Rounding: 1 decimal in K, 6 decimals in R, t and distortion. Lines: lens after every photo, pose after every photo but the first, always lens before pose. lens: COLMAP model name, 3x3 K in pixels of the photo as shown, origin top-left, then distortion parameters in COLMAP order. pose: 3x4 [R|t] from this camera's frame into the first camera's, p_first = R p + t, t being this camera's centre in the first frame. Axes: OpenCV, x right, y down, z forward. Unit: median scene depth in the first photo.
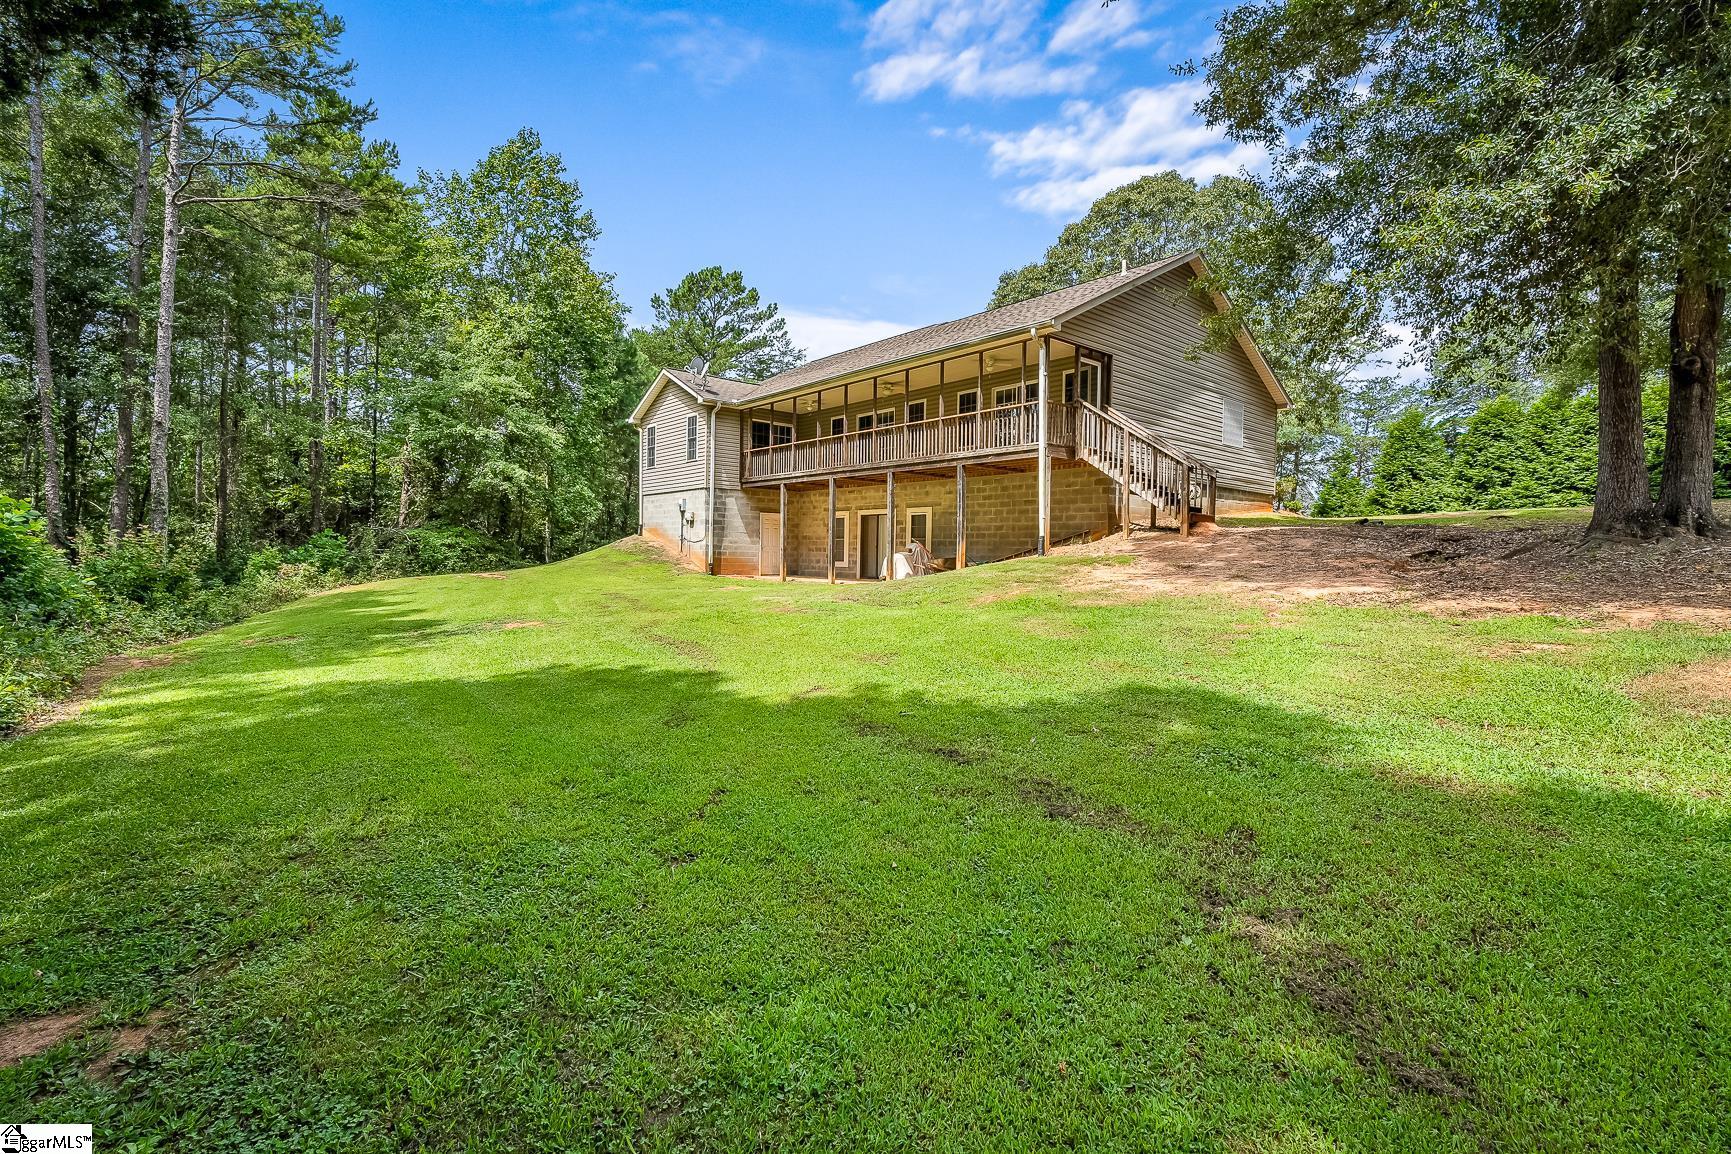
lens RADIAL K [[779.7, 0, 859.5], [0, 779.7, 577.5], [0, 0, 1]] dist [-0.004637, 0.001595]
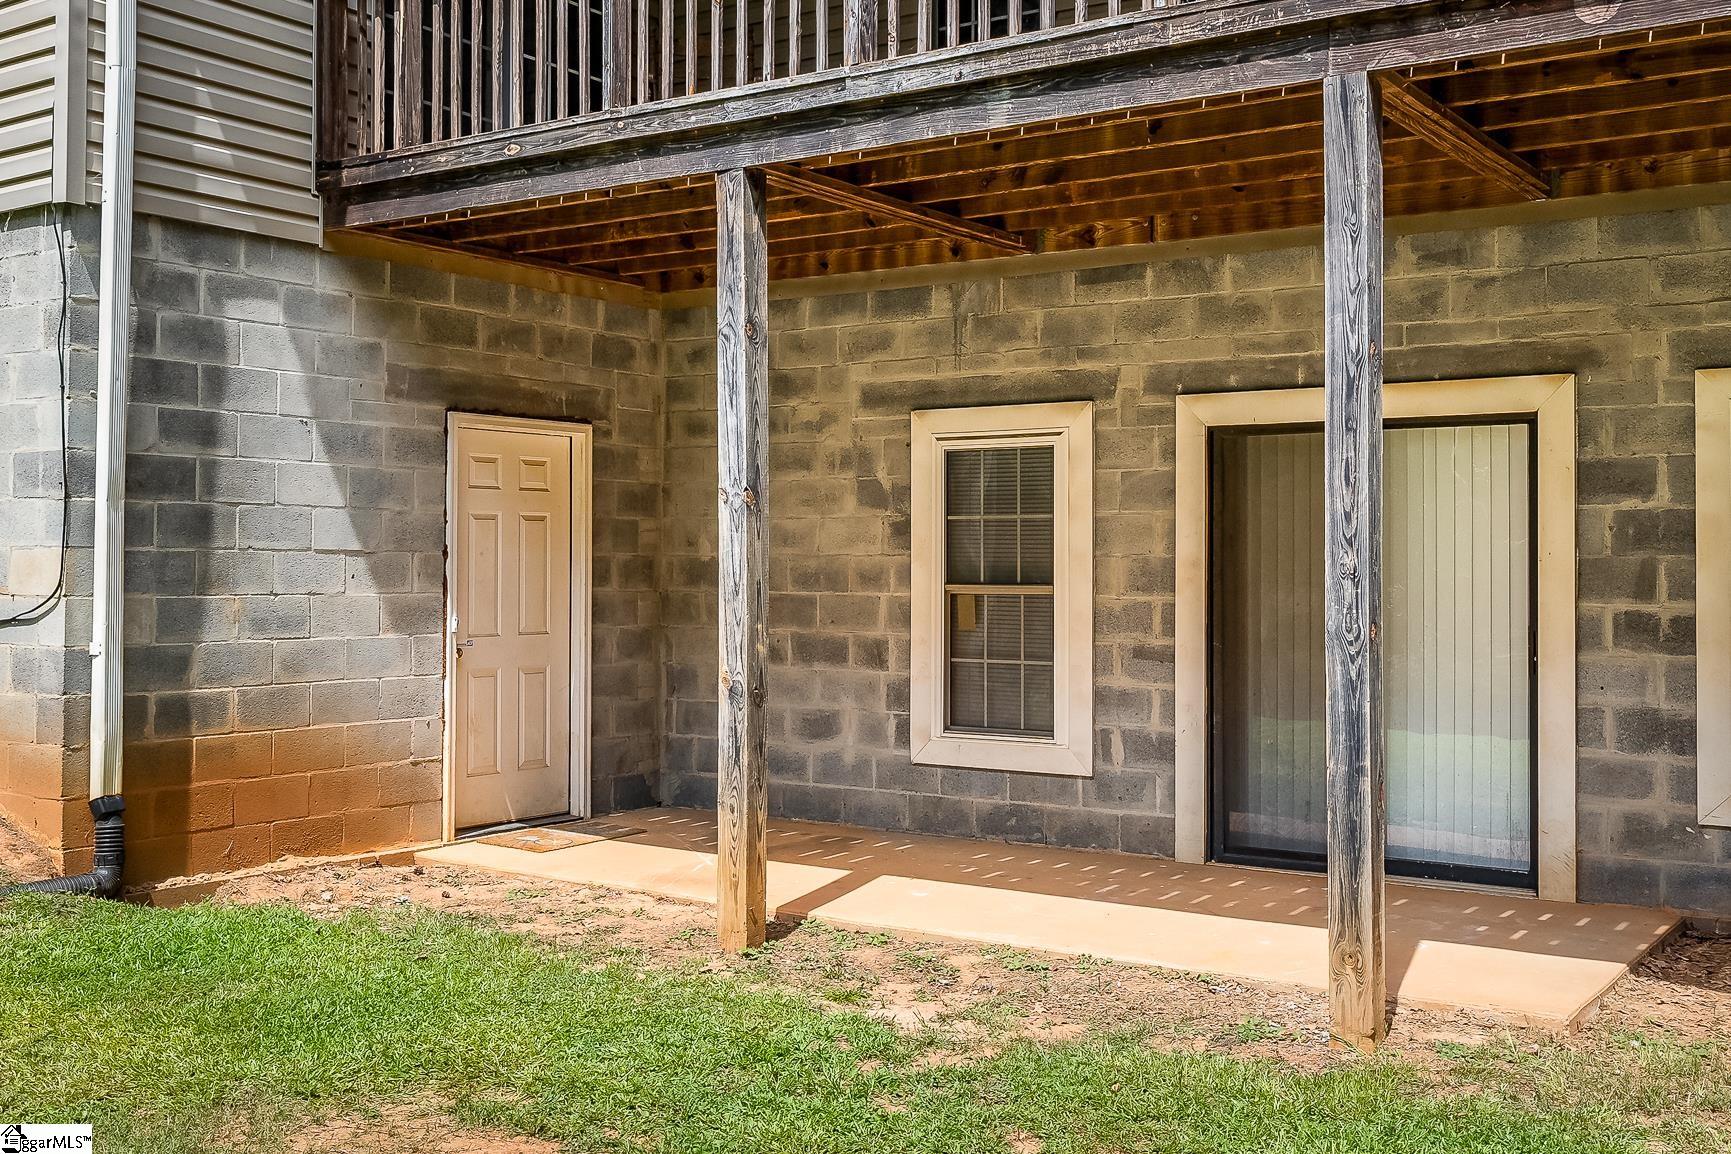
lens RADIAL K [[1828.0, 0, 864.8], [0, 1828.0, 567.8], [0, 0, 1]] dist [-0.020118, 0.000000]
pose [[0.964104, -0.012356, 0.265237, -0.146671], [0.018820, 0.999584, -0.021841, -0.046033], [-0.264857, 0.026049, 0.963936, 0.662147]]
